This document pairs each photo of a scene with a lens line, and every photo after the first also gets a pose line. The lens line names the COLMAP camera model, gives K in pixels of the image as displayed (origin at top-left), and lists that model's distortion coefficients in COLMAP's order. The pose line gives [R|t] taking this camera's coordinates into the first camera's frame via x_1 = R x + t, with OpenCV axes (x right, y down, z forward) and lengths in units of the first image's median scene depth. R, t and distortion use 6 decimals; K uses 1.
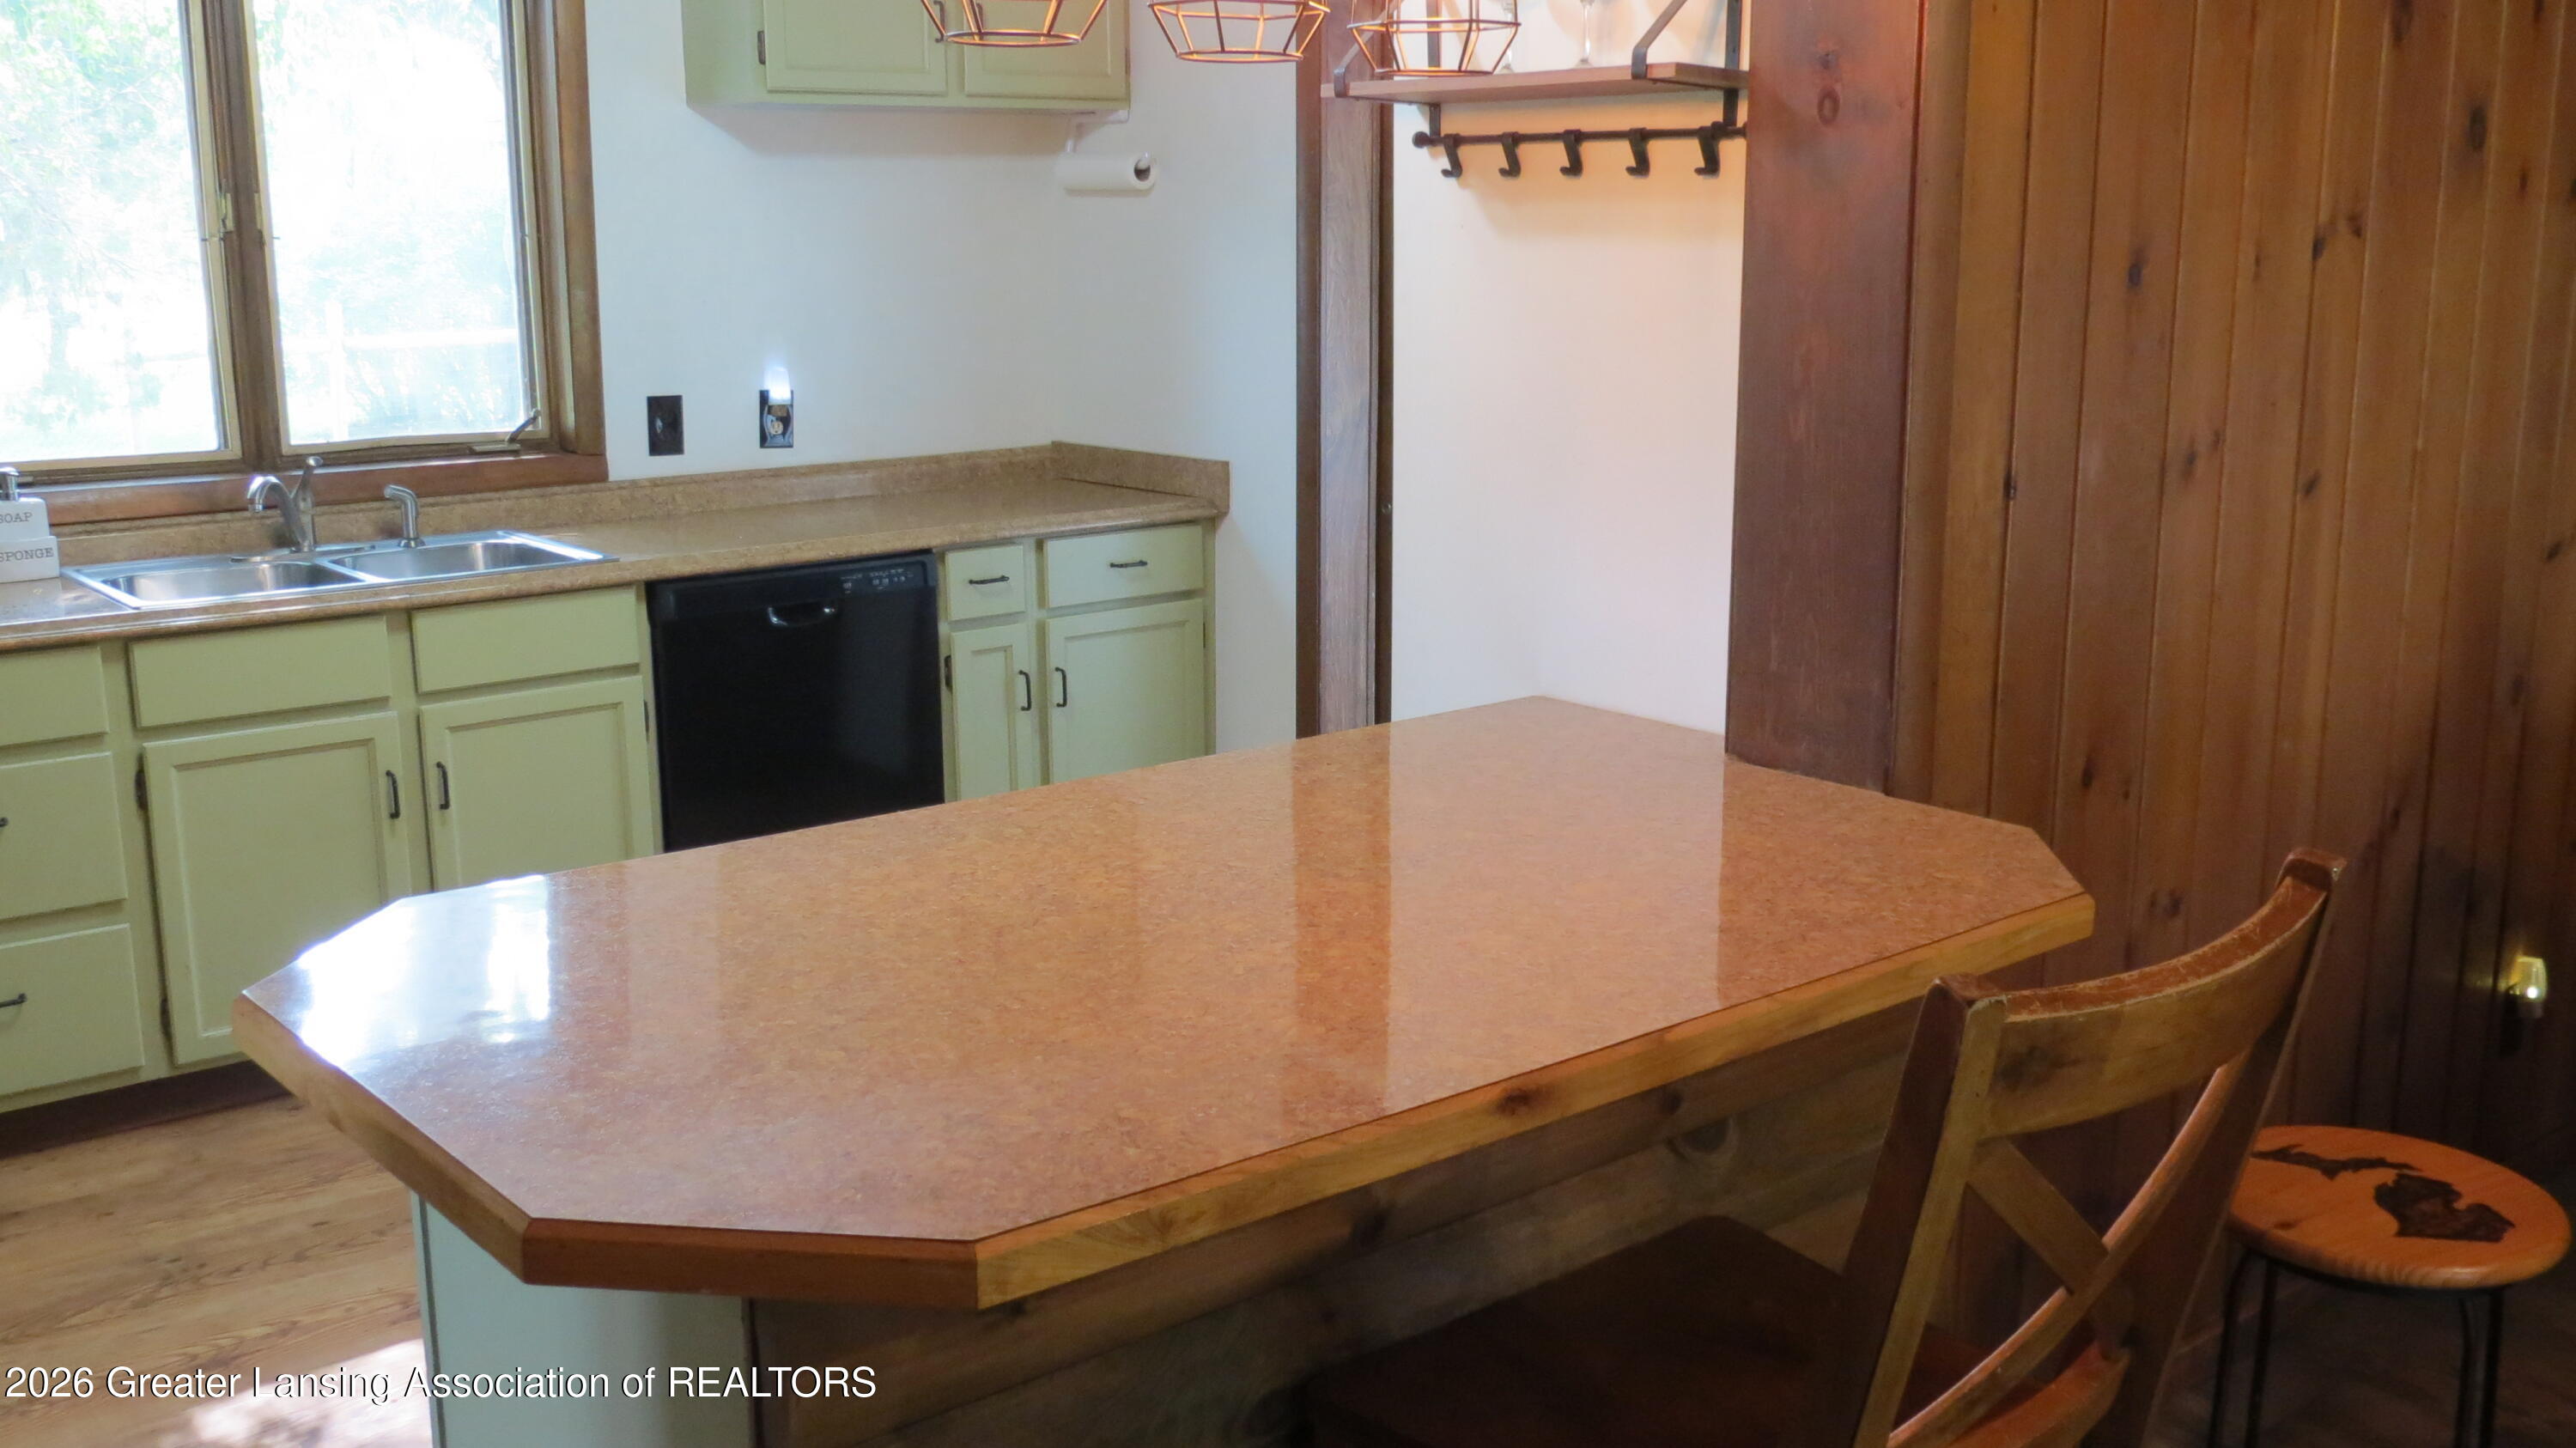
lens RADIAL K [[2387.0, 0, 1300.3], [0, 2387.0, 717.4], [0, 0, 1]] dist [-0.016624, 0.000000]
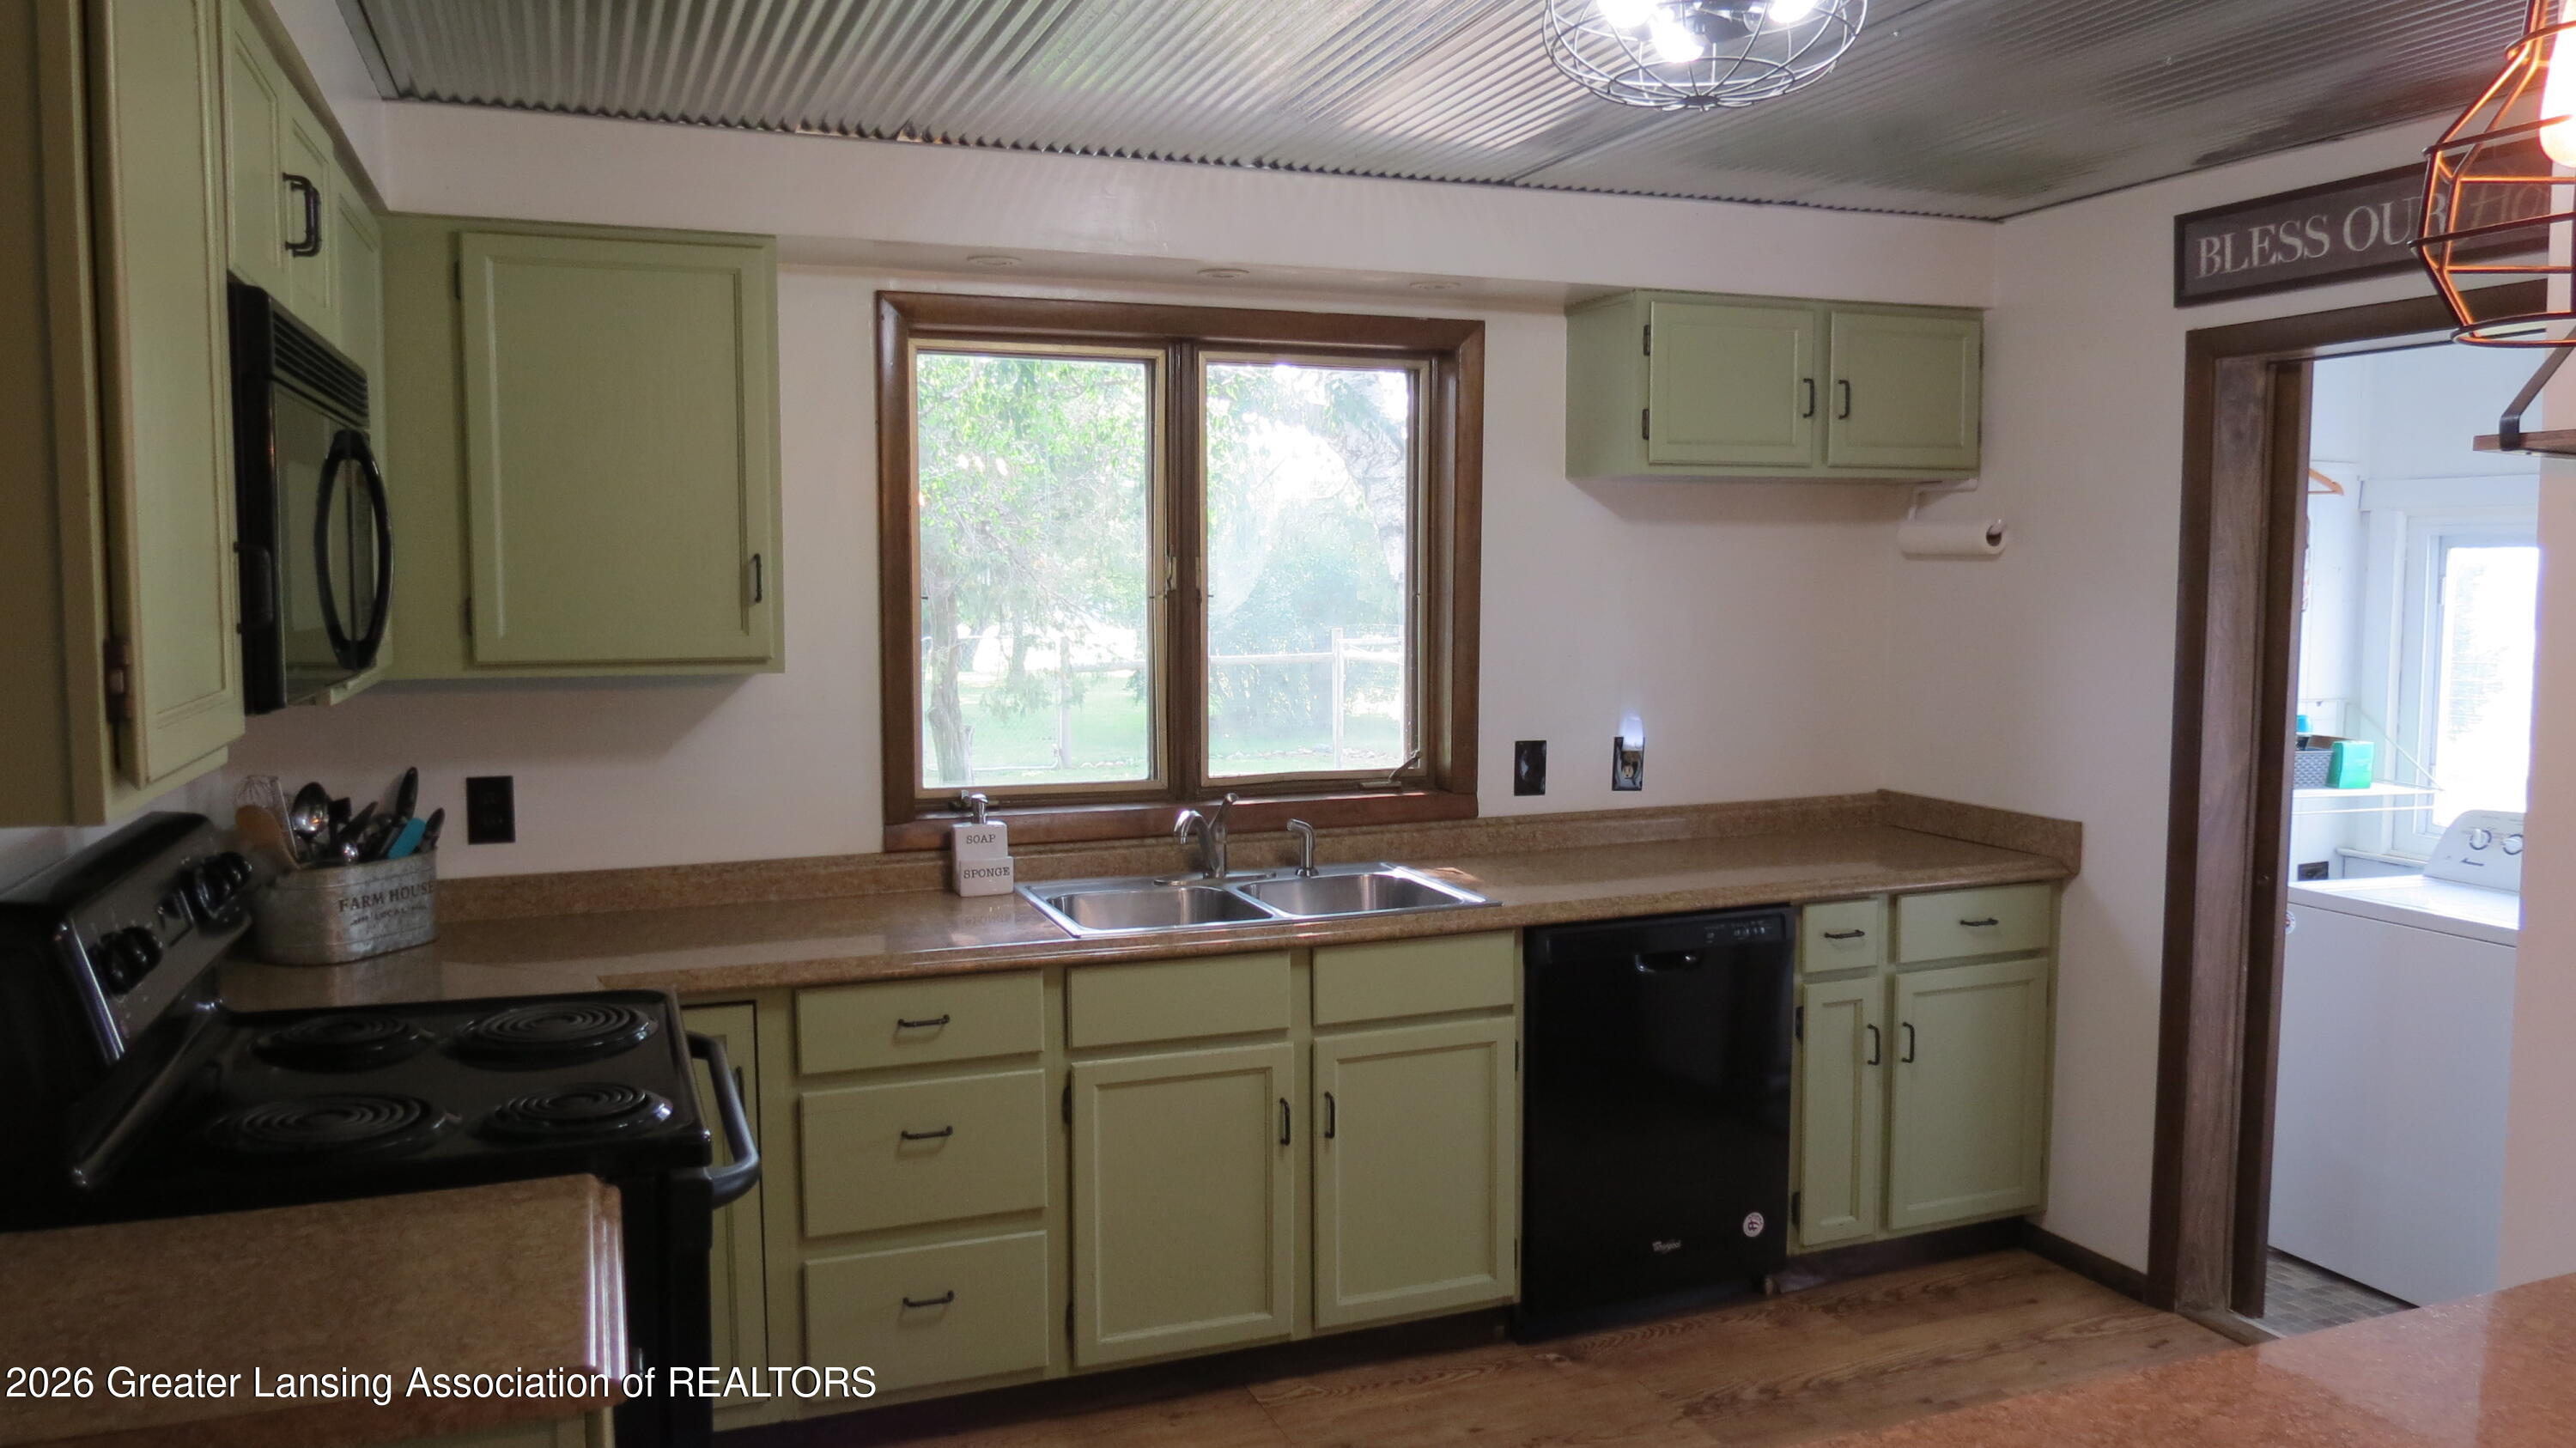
lens RADIAL K [[1841.2, 0, 1327.5], [0, 1841.2, 728.5], [0, 0, 1]] dist [-0.020024, -0.005279]
pose [[0.952261, 0.028692, -0.303934, -0.104241], [-0.065028, 0.991790, -0.110113, -0.043774], [0.298279, 0.124620, 0.946308, 0.186153]]
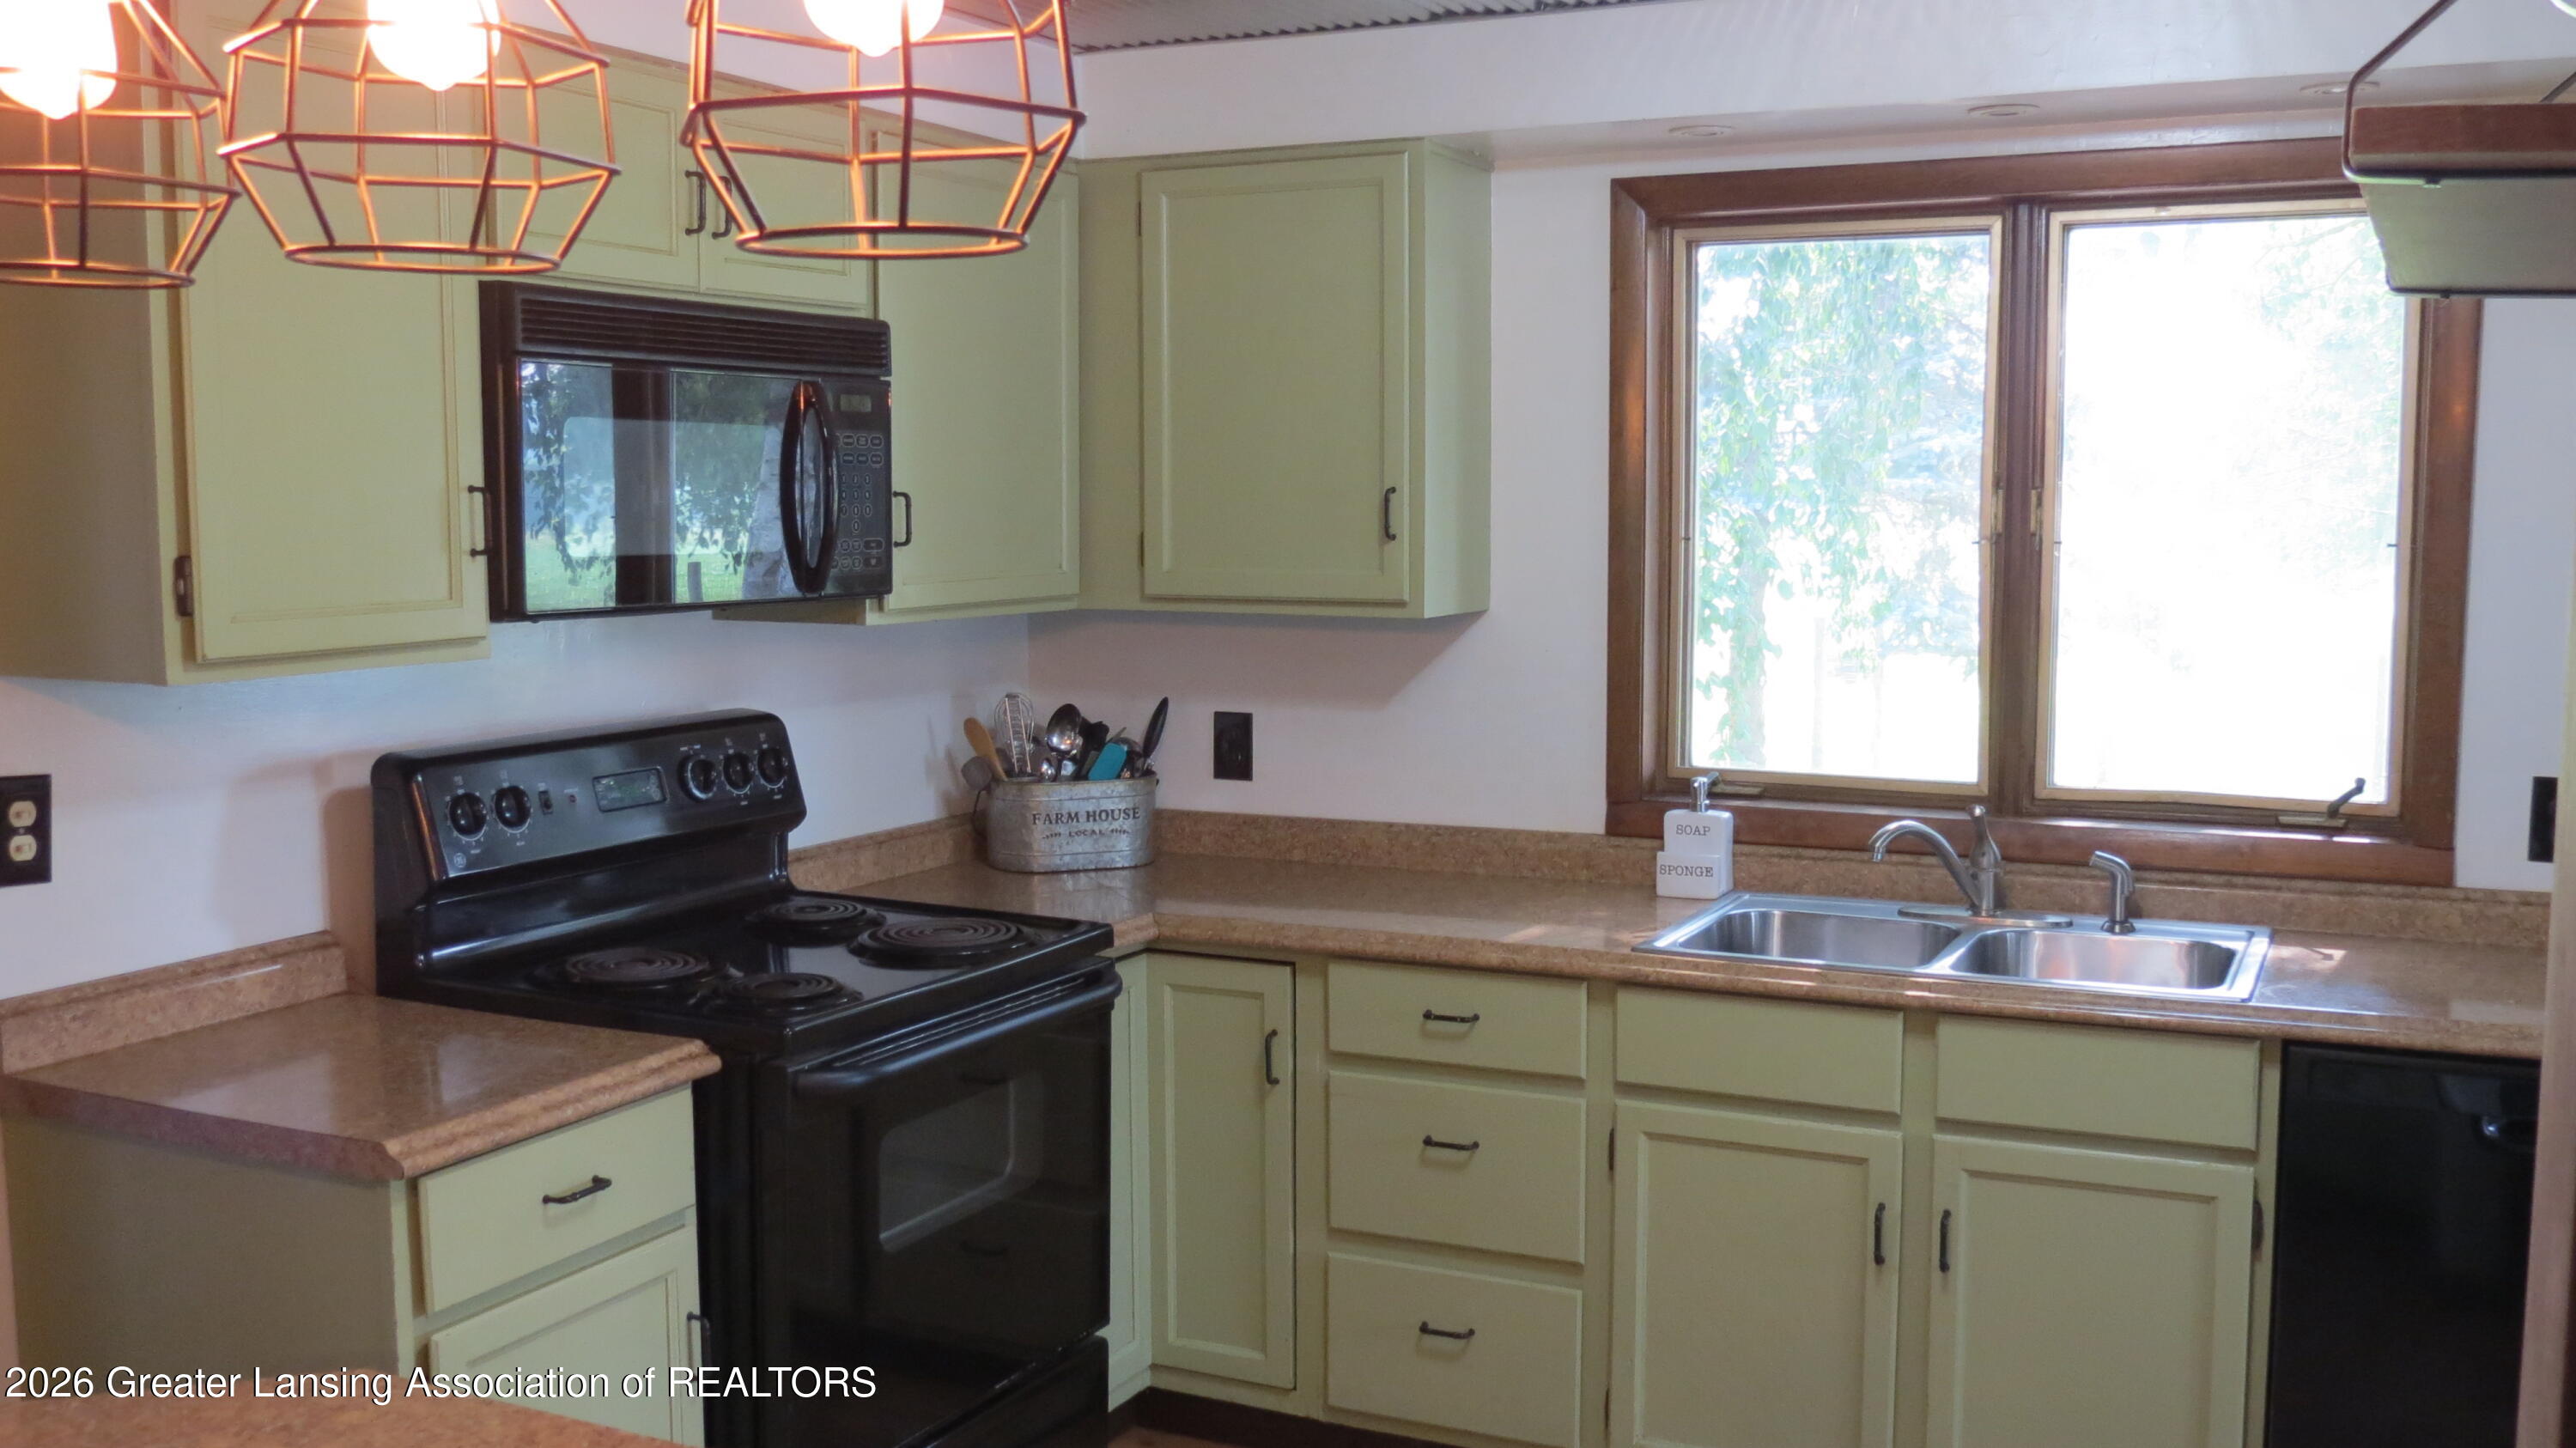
lens RADIAL K [[2387.0, 0, 1290.7], [0, 2387.0, 720.6], [0, 0, 1]] dist [-0.016624, 0.000000]
pose [[0.417111, 0.086064, -0.904771, 0.205846], [-0.189188, 0.981921, 0.006185, -0.088444], [0.888947, 0.168592, 0.425853, 0.390418]]
